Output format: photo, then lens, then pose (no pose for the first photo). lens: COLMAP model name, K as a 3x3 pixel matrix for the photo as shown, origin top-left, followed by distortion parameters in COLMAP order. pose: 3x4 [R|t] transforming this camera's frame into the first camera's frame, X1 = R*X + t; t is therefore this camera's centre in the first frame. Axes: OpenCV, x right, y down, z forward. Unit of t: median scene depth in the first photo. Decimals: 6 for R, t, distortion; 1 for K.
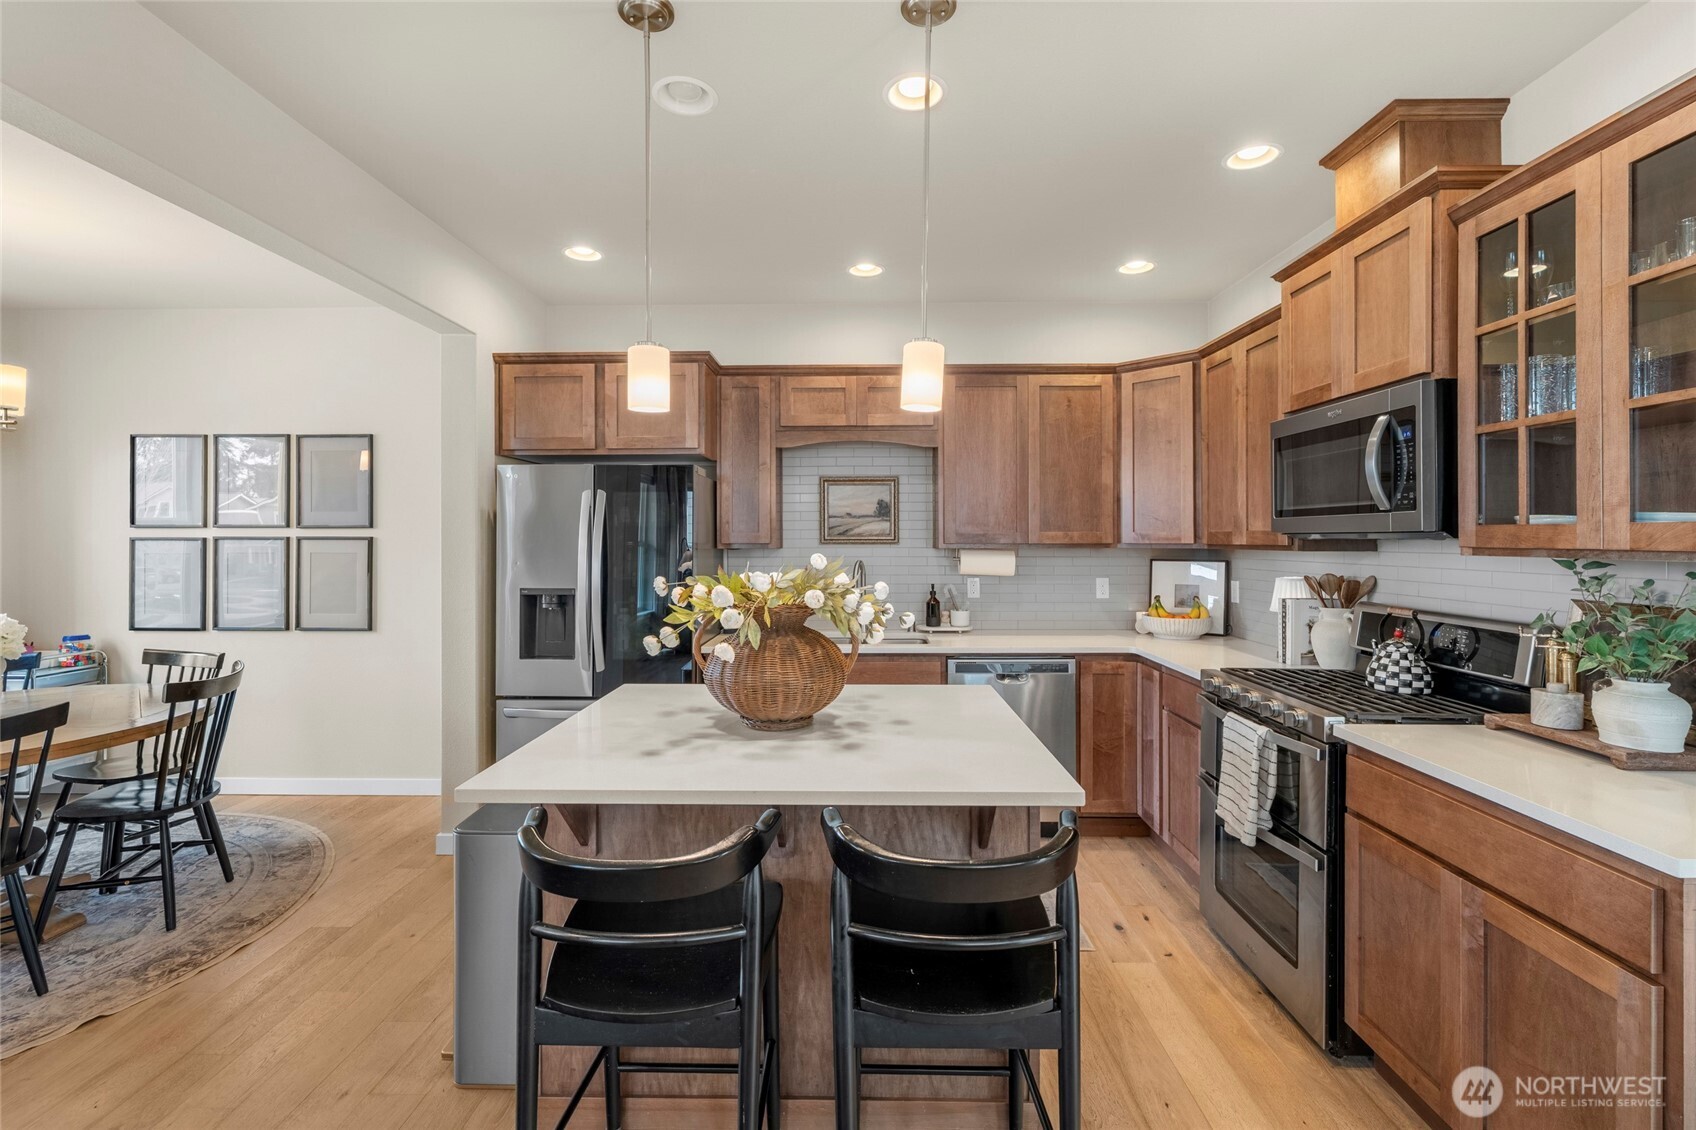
lens RADIAL K [[757.5, 0, 849.5], [0, 757.5, 533.1], [0, 0, 1]] dist [-0.002238, 0.000712]
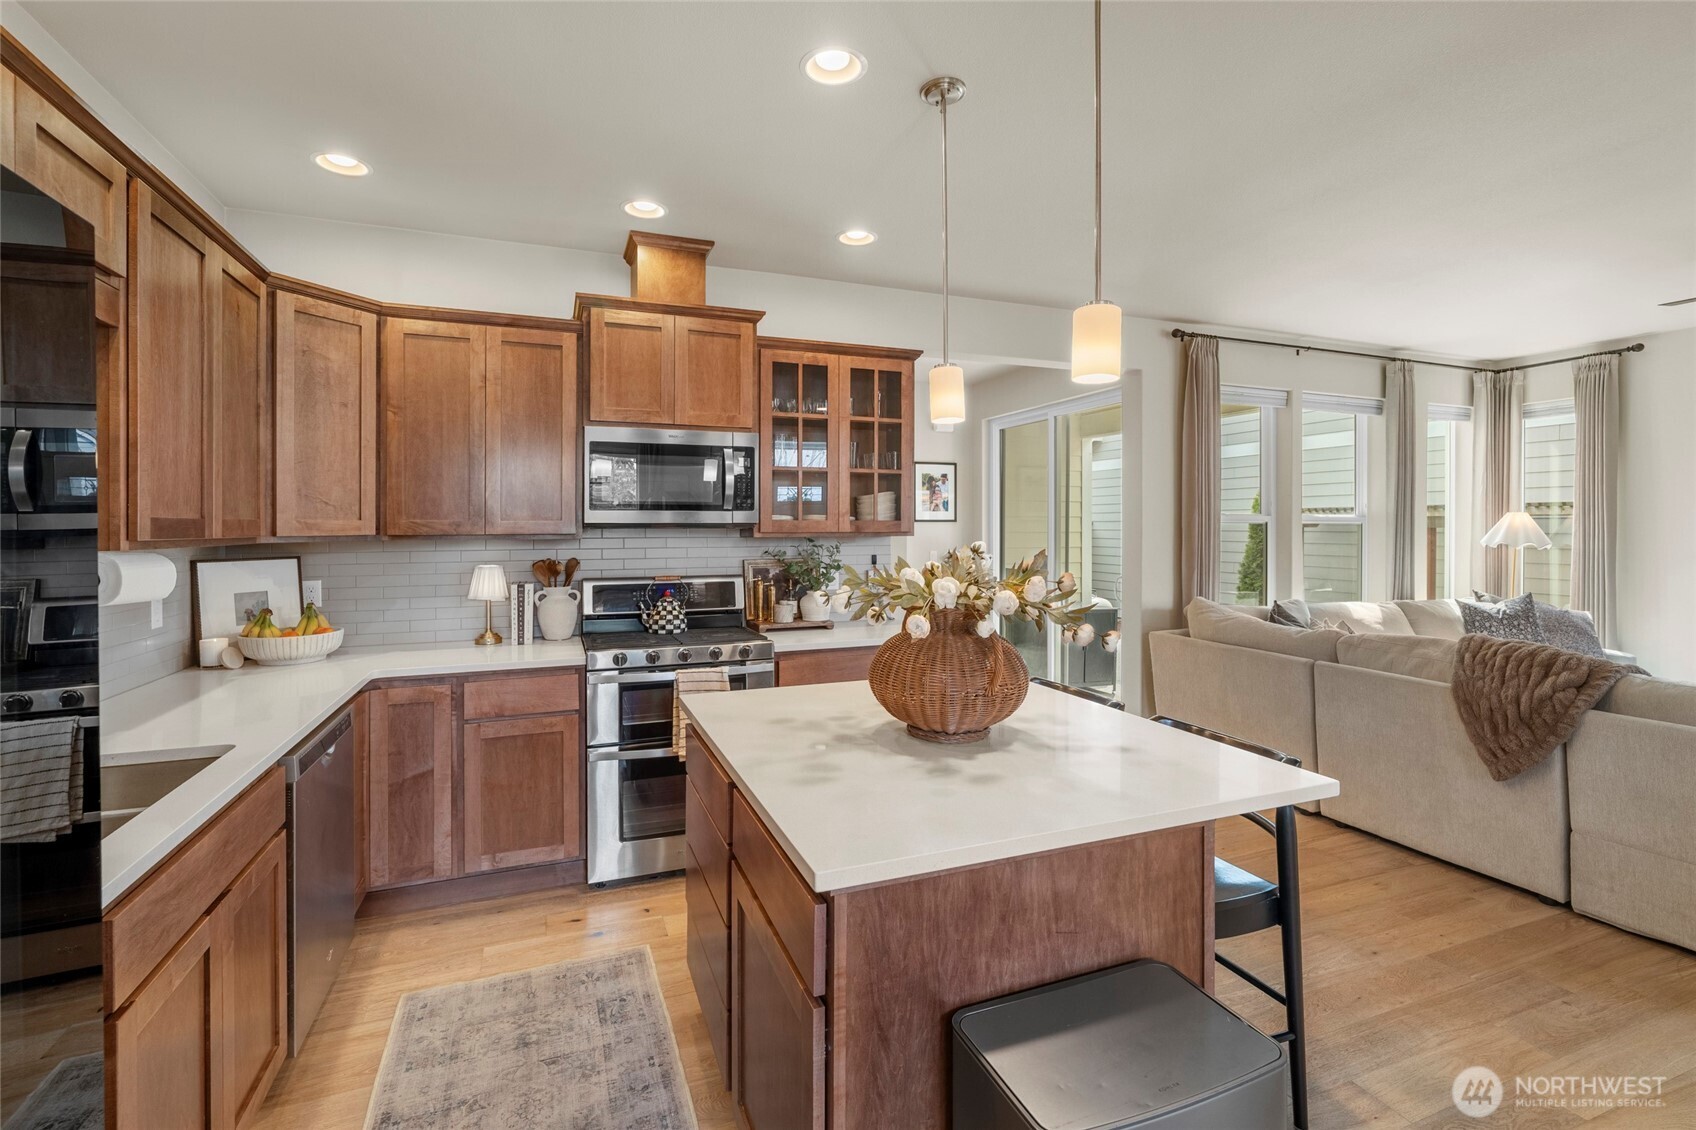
lens RADIAL K [[758.8, 0, 845.8], [0, 758.8, 530.2], [0, 0, 1]] dist [-0.003560, 0.000954]
pose [[-0.376933, -0.003132, 0.926235, -0.652129], [-0.003357, 0.999992, 0.002015, 0.006828], [-0.926234, -0.002350, -0.376941, 1.075851]]
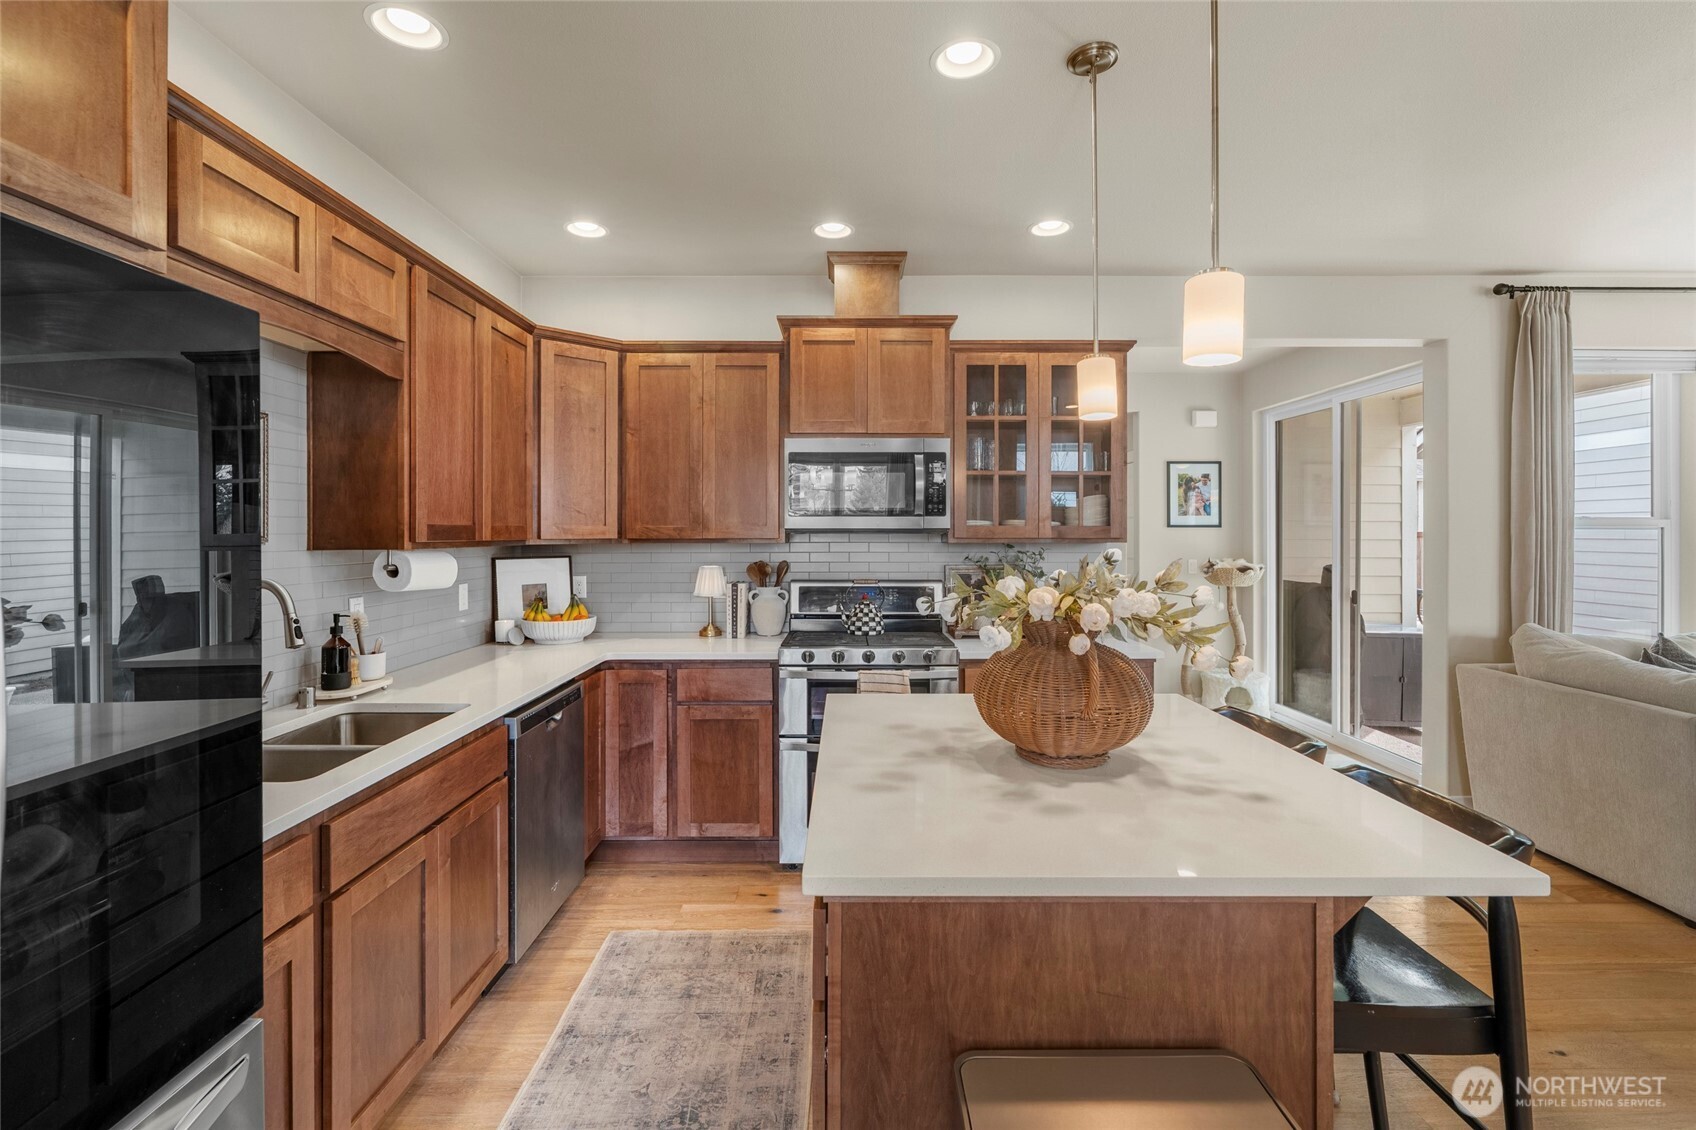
lens RADIAL K [[757.5, 0, 849.5], [0, 757.5, 533.1], [0, 0, 1]] dist [-0.002238, 0.000712]
pose [[-0.016847, -0.000500, 0.999858, -0.678813], [-0.006052, 0.999982, 0.000398, 0.005985], [-0.999840, -0.006044, -0.016850, 0.922647]]
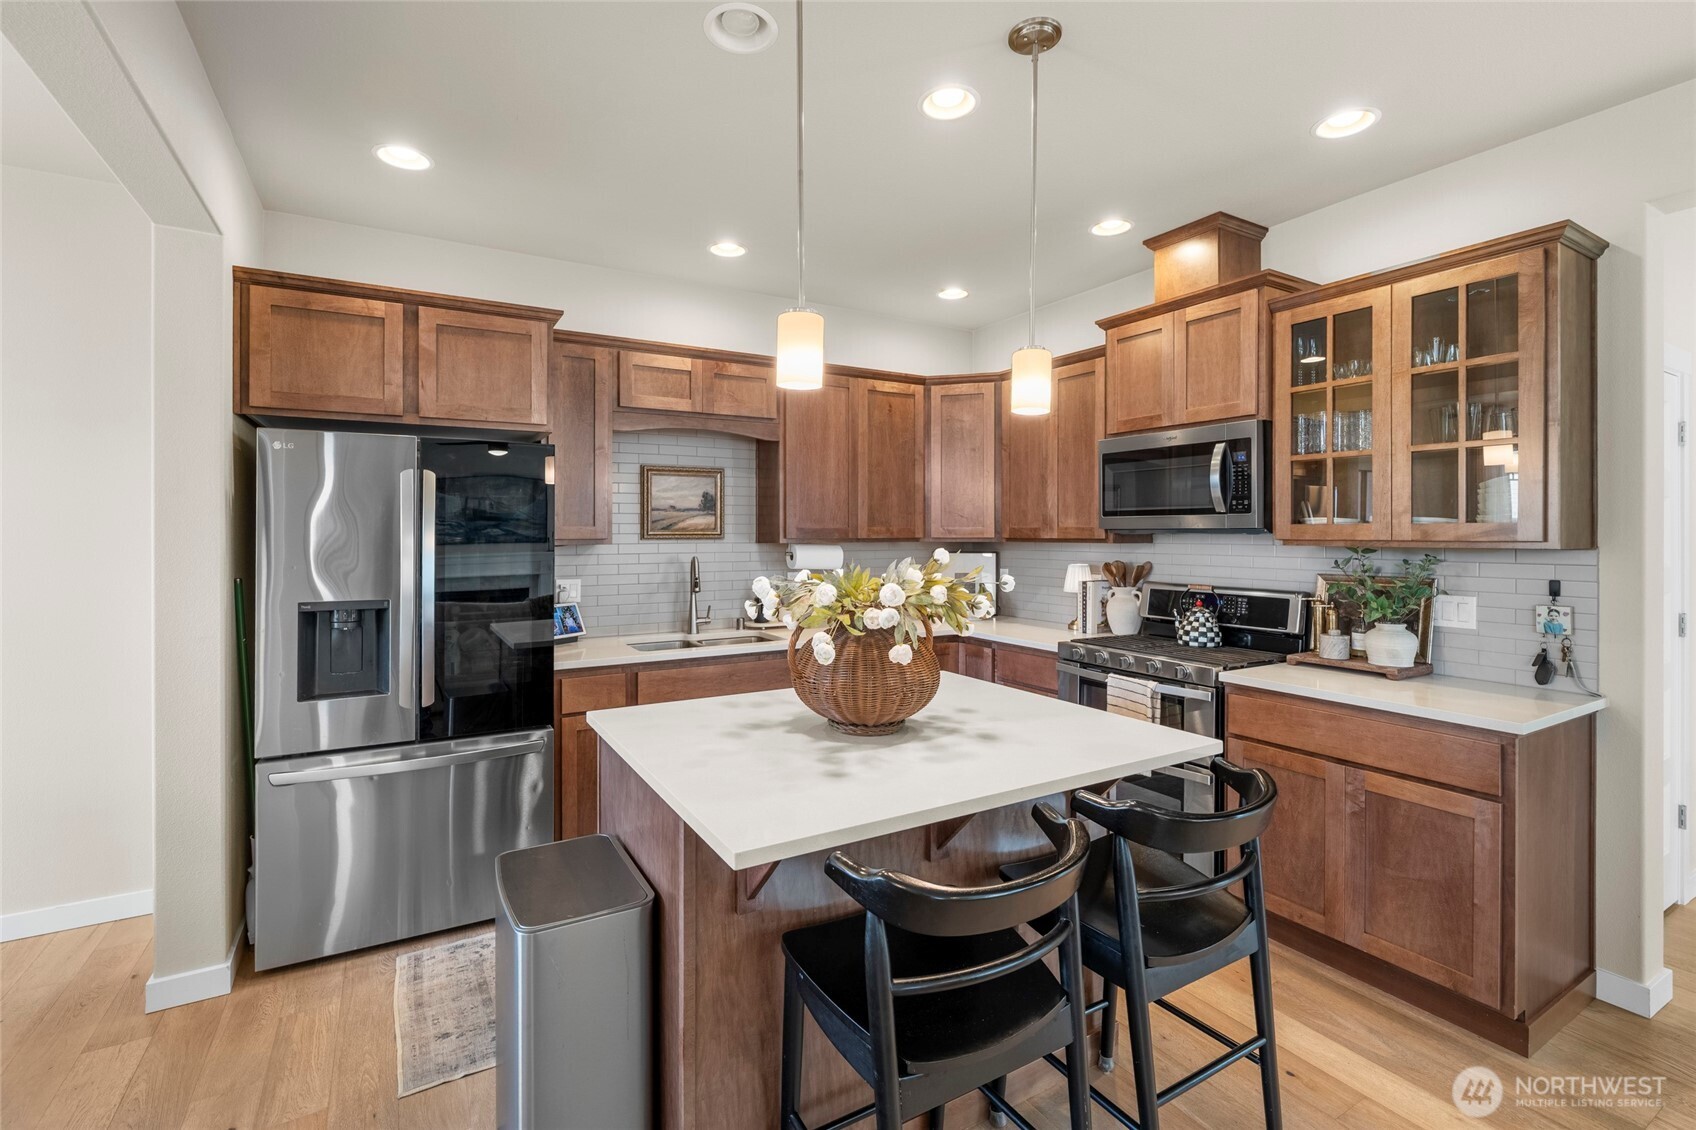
lens RADIAL K [[758.8, 0, 845.8], [0, 758.8, 530.2], [0, 0, 1]] dist [-0.003560, 0.000954]
pose [[0.853995, 0.002556, 0.520275, -0.456203], [-0.004159, 0.999990, 0.001914, 0.001240], [-0.520265, -0.003799, 0.853997, 0.148055]]
